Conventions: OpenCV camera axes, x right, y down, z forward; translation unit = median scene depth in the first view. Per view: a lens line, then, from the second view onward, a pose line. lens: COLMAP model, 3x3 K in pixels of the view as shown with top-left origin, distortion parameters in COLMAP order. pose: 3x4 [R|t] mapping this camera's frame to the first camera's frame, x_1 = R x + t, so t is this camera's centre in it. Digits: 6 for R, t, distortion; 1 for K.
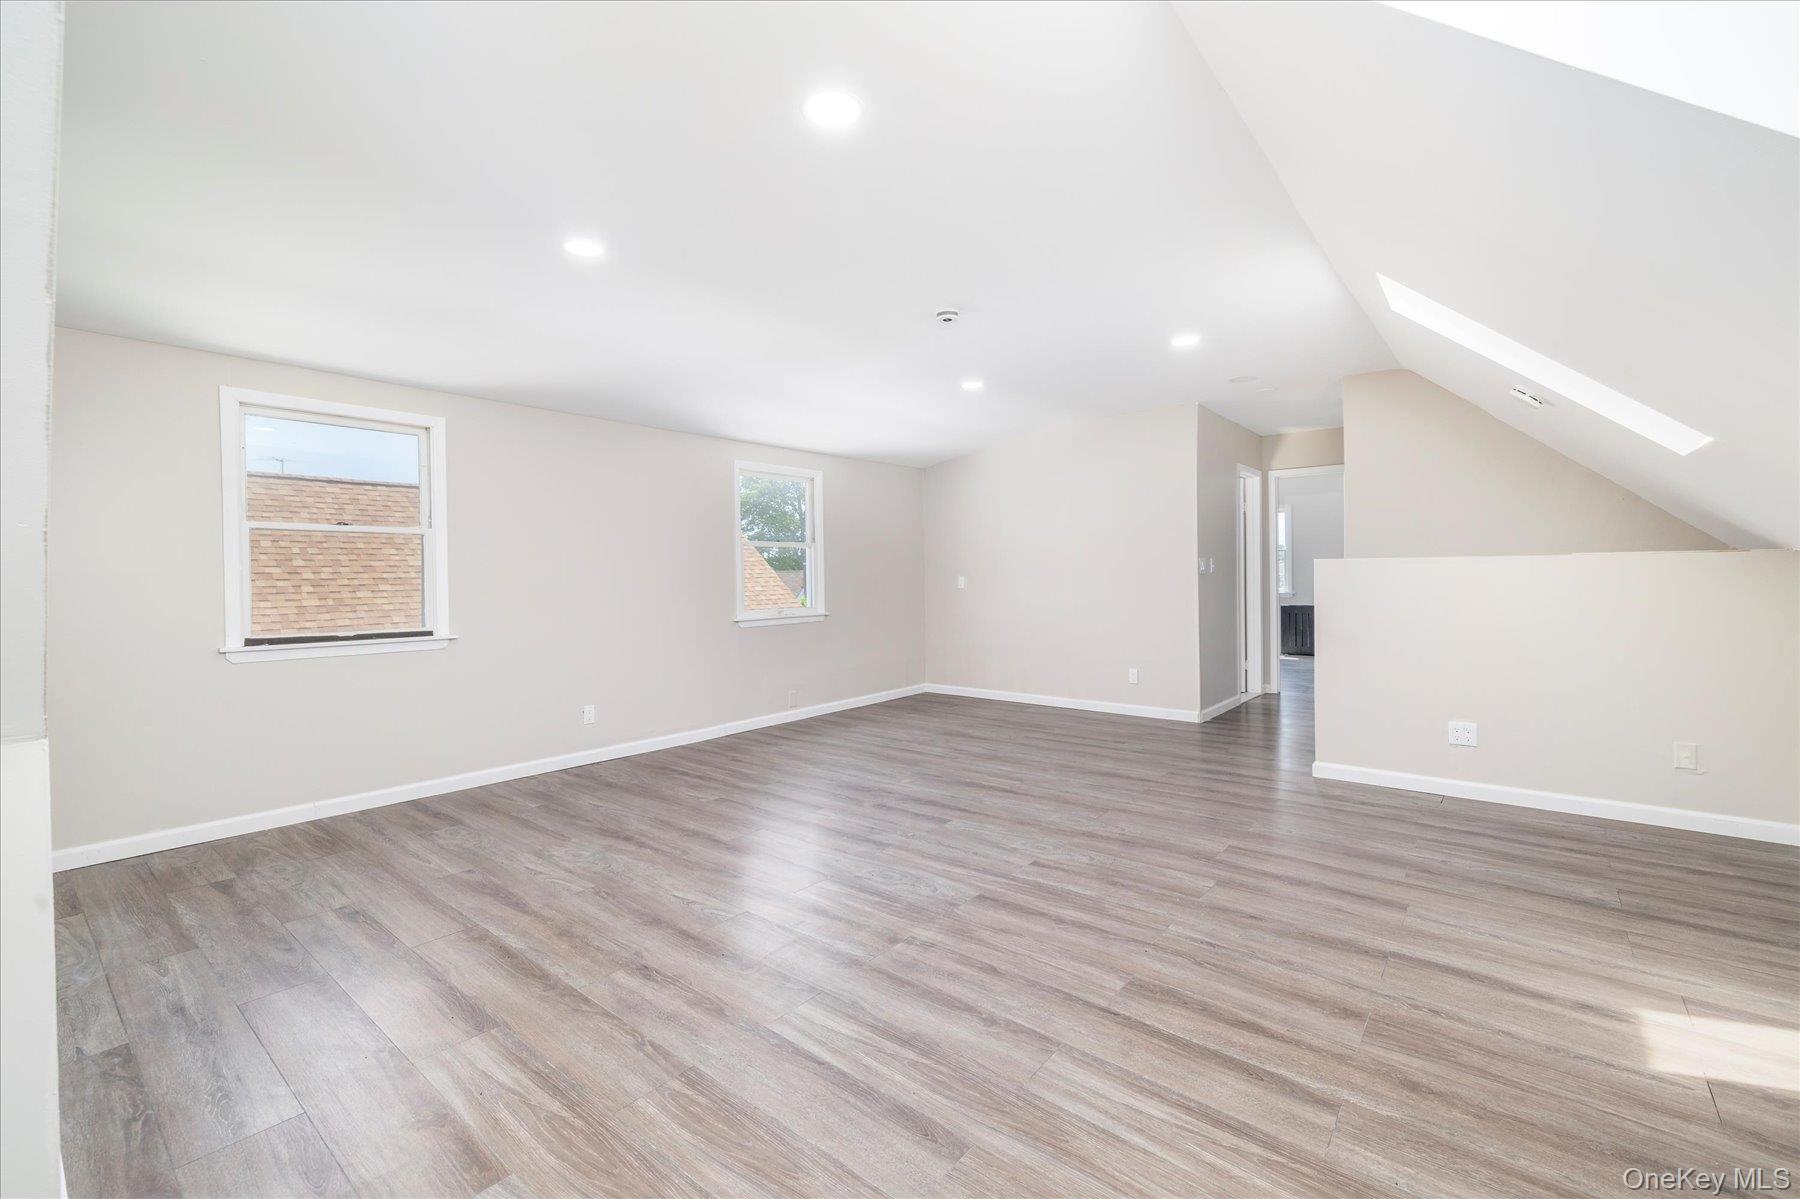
lens RADIAL K [[755.1, 0, 910.8], [0, 755.1, 577.6], [0, 0, 1]] dist [0.000718, 0.000436]
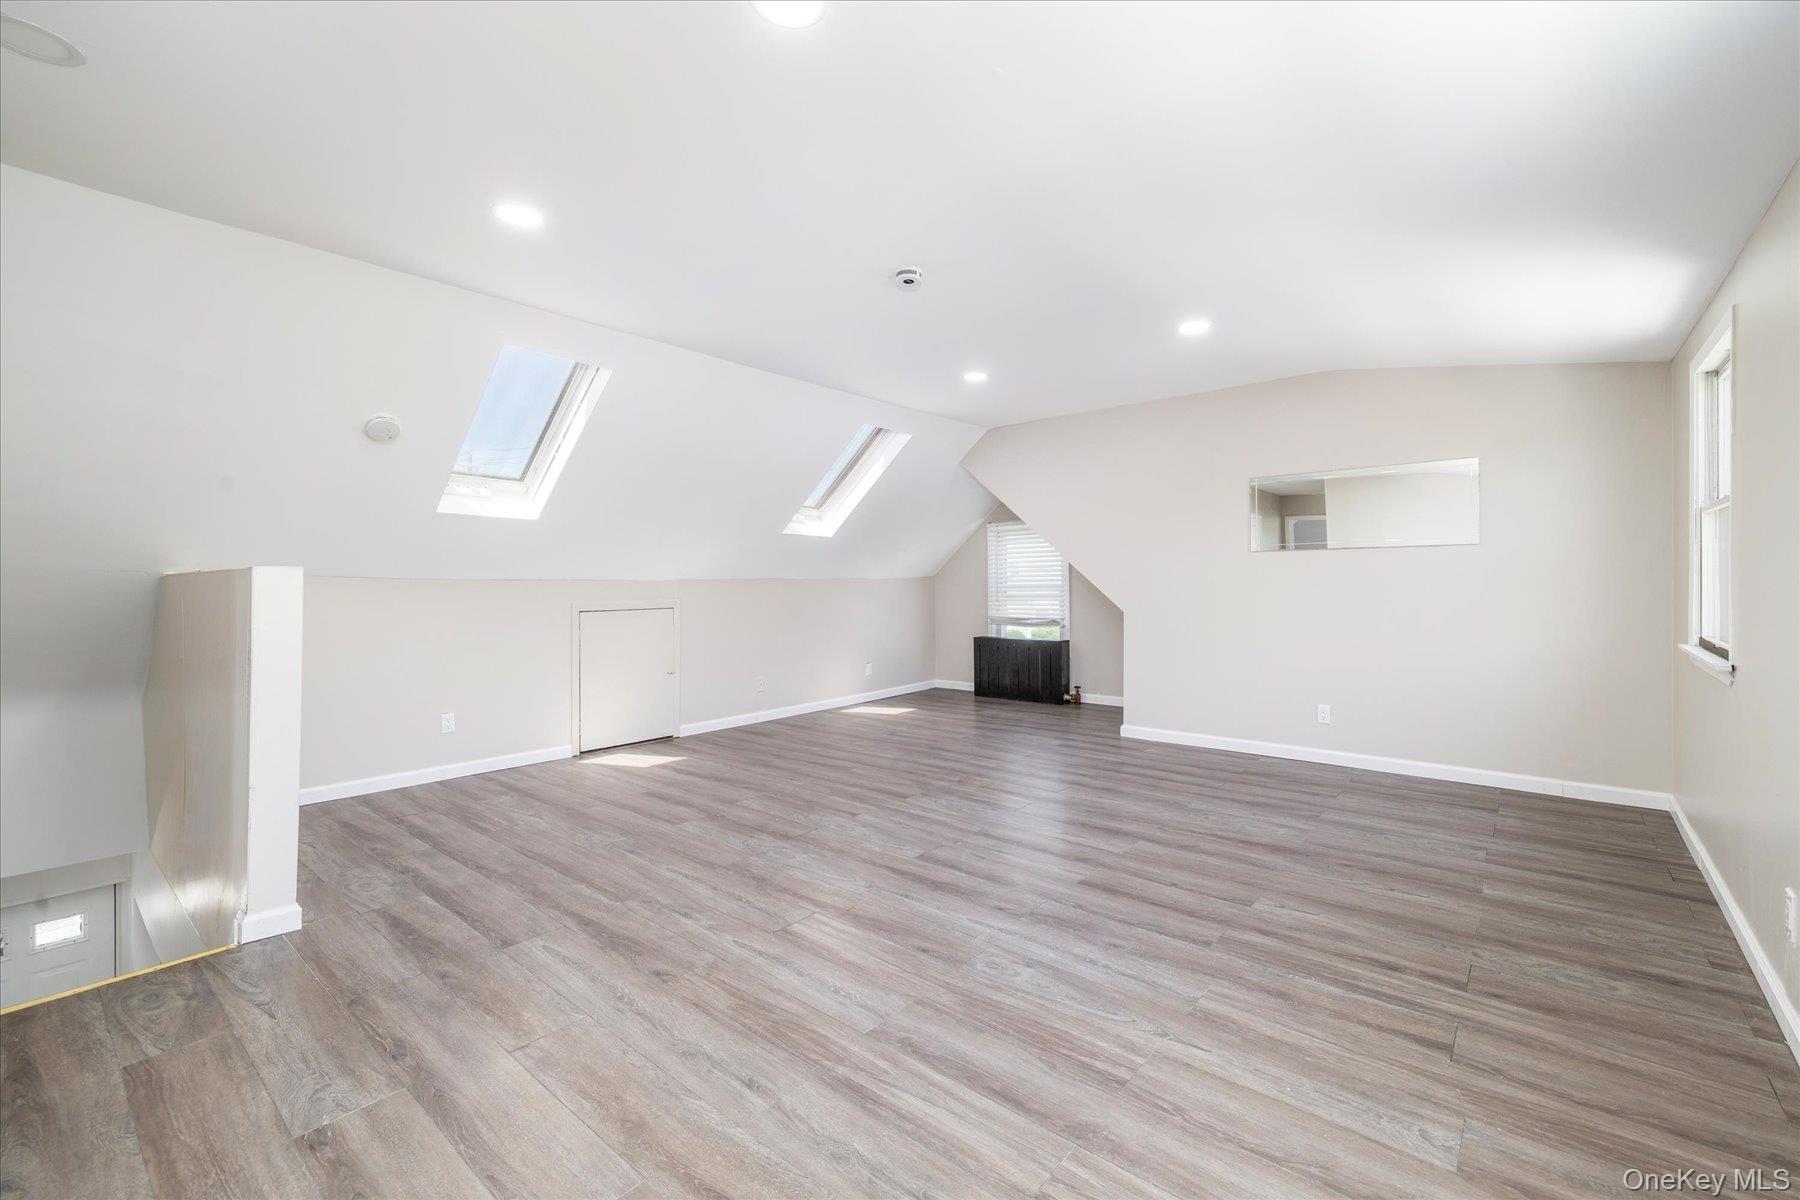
lens RADIAL K [[755.1, 0, 910.8], [0, 755.1, 578.1], [0, 0, 1]] dist [0.000718, 0.000436]
pose [[-0.999705, 0.019307, 0.014767, 0.043330], [0.019298, 0.999813, -0.000776, -0.007403], [-0.014779, -0.000491, -0.999891, 2.088929]]
